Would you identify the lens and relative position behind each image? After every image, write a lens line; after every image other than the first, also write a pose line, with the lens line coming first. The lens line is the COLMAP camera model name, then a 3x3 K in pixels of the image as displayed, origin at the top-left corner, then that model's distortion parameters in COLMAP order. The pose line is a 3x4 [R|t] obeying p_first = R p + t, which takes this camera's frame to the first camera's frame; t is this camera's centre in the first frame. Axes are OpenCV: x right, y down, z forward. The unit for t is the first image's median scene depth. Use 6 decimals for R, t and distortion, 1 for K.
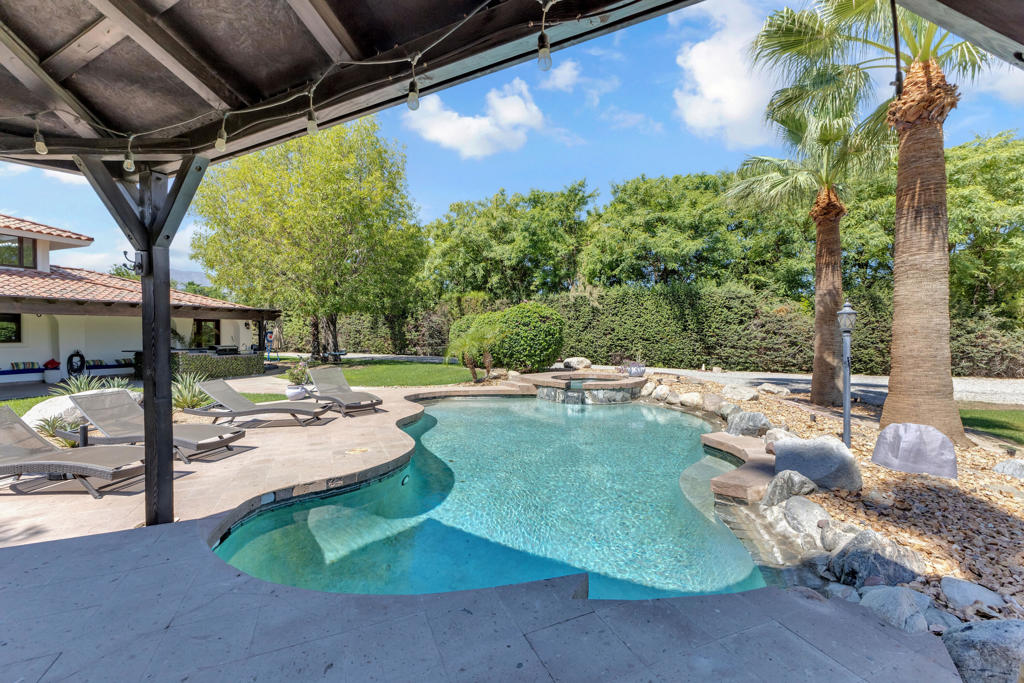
lens RADIAL K [[438.7, 0, 515.3], [0, 438.7, 343.2], [0, 0, 1]] dist [0.010542, -0.000873]
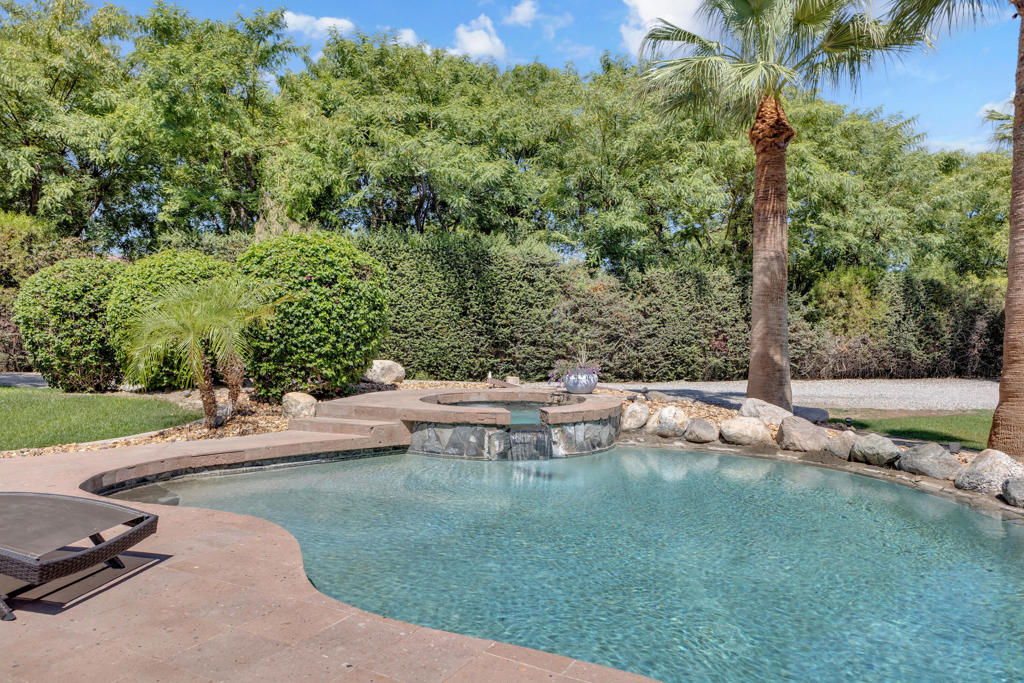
lens RADIAL K [[722.8, 0, 519.4], [0, 722.8, 356.4], [0, 0, 1]] dist [0.017203, -0.009520]
pose [[0.809510, -0.009971, 0.587022, -0.140341], [-0.000124, 0.999853, 0.017154, 0.010423], [-0.587107, -0.013959, 0.809389, 0.195496]]
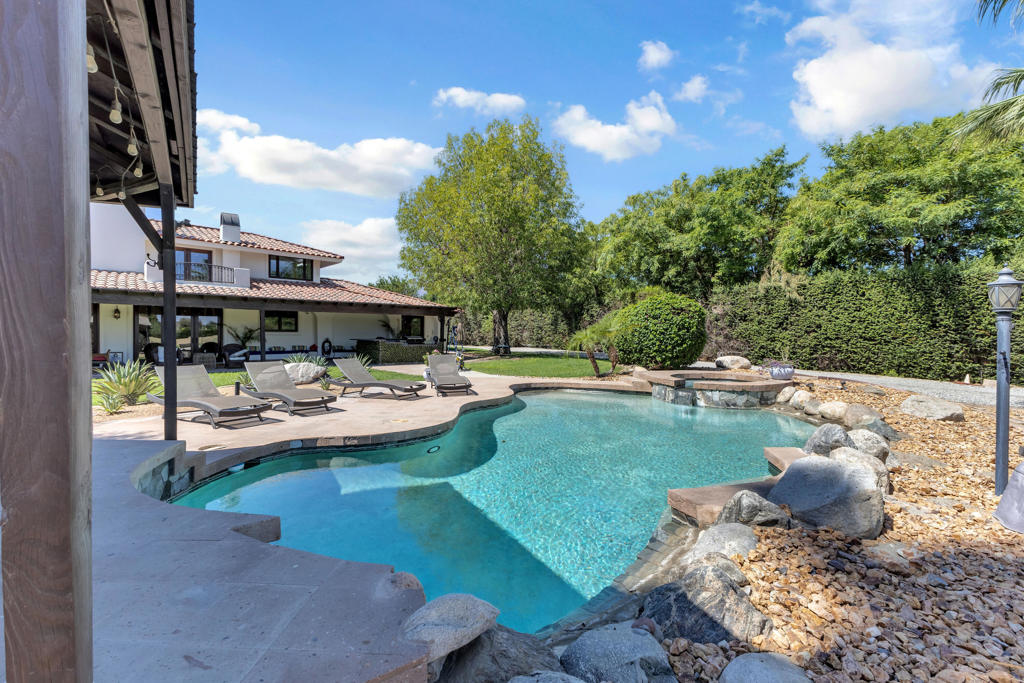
lens RADIAL K [[438.7, 0, 515.4], [0, 438.7, 342.5], [0, 0, 1]] dist [0.010542, -0.000873]
pose [[0.893622, 0.020416, -0.448356, 0.105047], [-0.020005, 0.999784, 0.005653, 0.006756], [0.448375, 0.003917, 0.893837, 0.025911]]
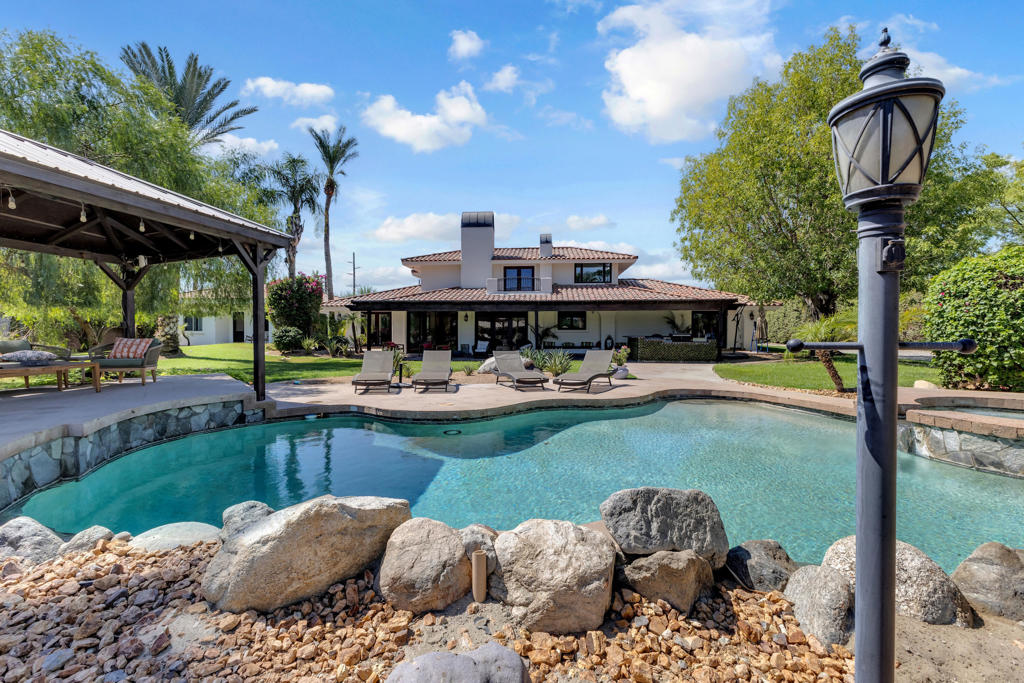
lens RADIAL K [[438.7, 0, 512.8], [0, 438.7, 336.5], [0, 0, 1]] dist [0.010542, -0.000873]
pose [[0.266798, 0.016751, -0.963607, 0.234612], [-0.018807, 0.999749, 0.012172, 0.006028], [0.963569, 0.014875, 0.267046, 0.207524]]
